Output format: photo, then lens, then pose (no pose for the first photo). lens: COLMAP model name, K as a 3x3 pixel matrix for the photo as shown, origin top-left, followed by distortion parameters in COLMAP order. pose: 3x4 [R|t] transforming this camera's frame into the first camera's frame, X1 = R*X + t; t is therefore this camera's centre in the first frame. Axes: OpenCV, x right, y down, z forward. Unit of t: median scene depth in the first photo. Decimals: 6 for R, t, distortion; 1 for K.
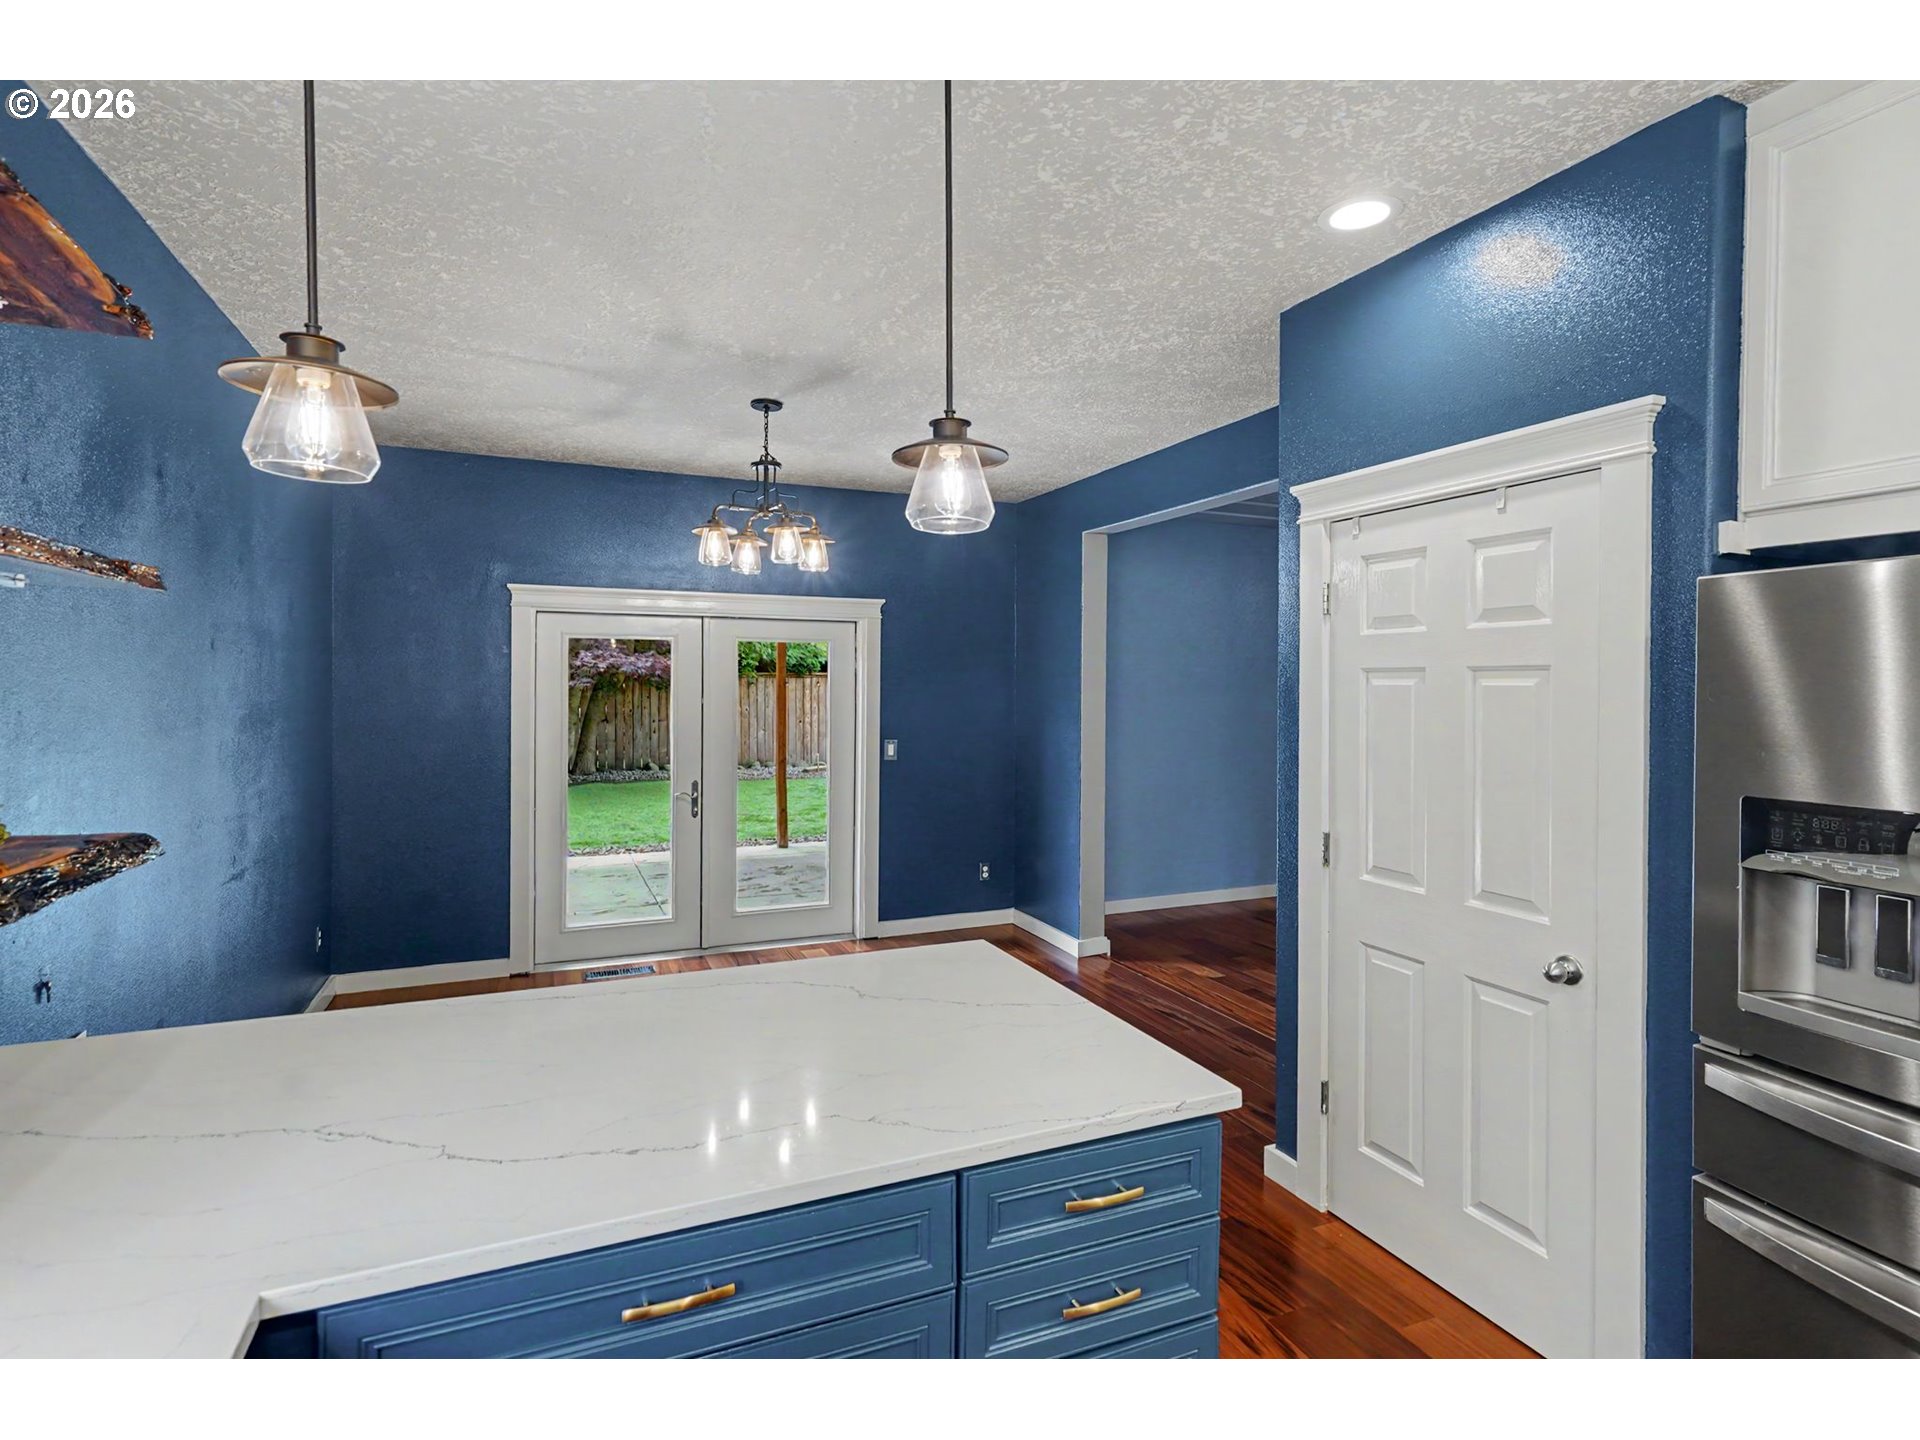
lens RADIAL K [[905.4, 0, 961.2], [0, 905.4, 724.1], [0, 0, 1]] dist [0.006513, 0.000444]
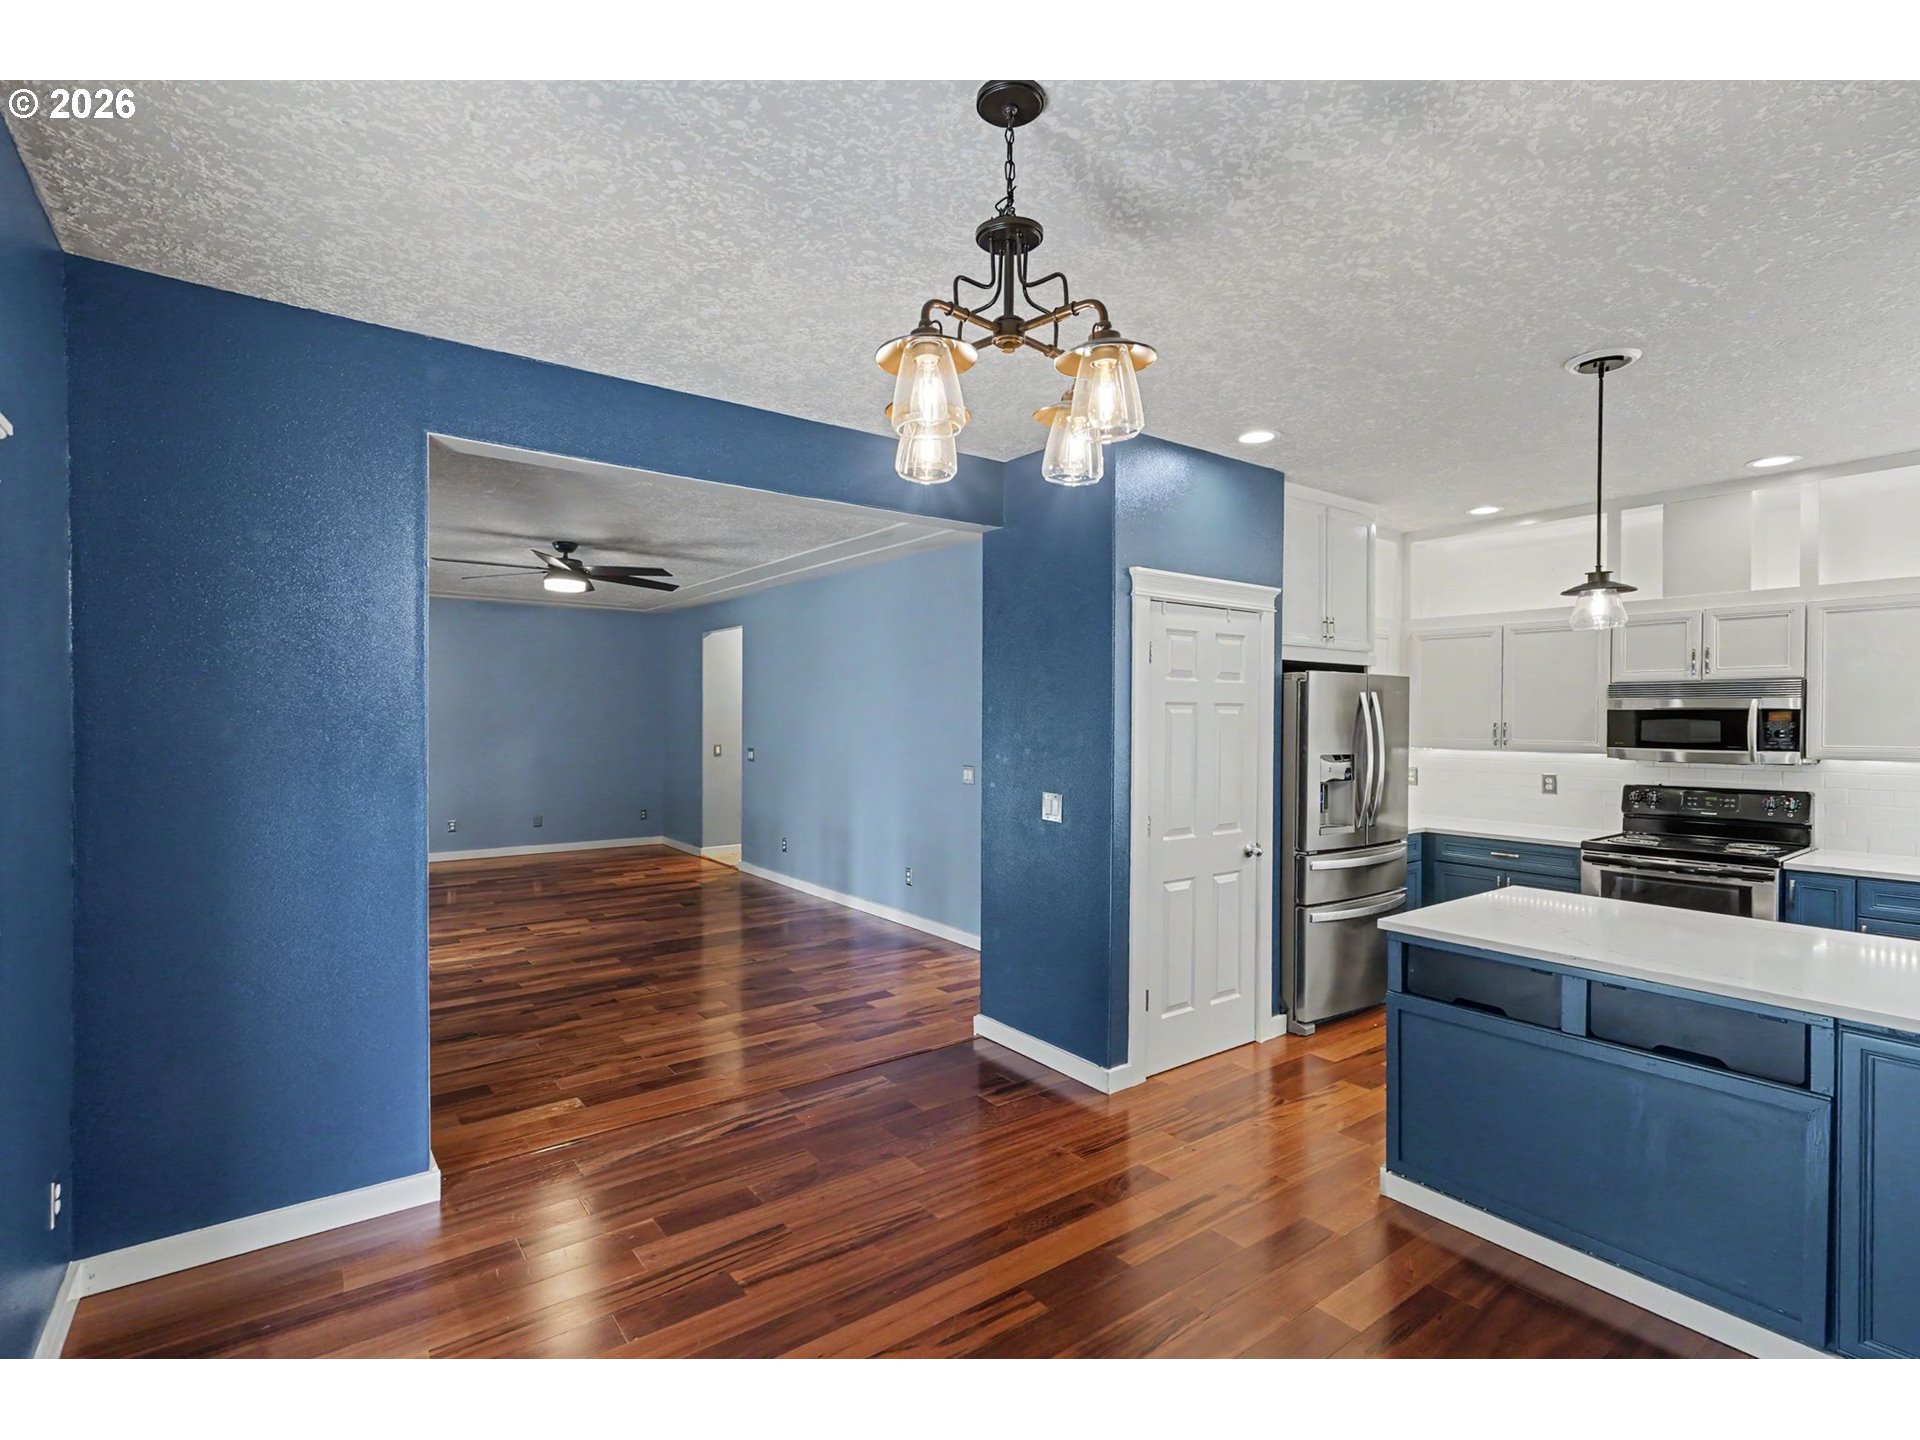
lens RADIAL K [[954.1, 0, 861.3], [0, 954.1, 730.2], [0, 0, 1]] dist [0.002563, 0.000023]
pose [[-0.191859, -0.021182, 0.981194, -0.850486], [0.034355, 0.999009, 0.028284, -0.062072], [-0.980821, 0.039135, -0.190942, 1.488526]]
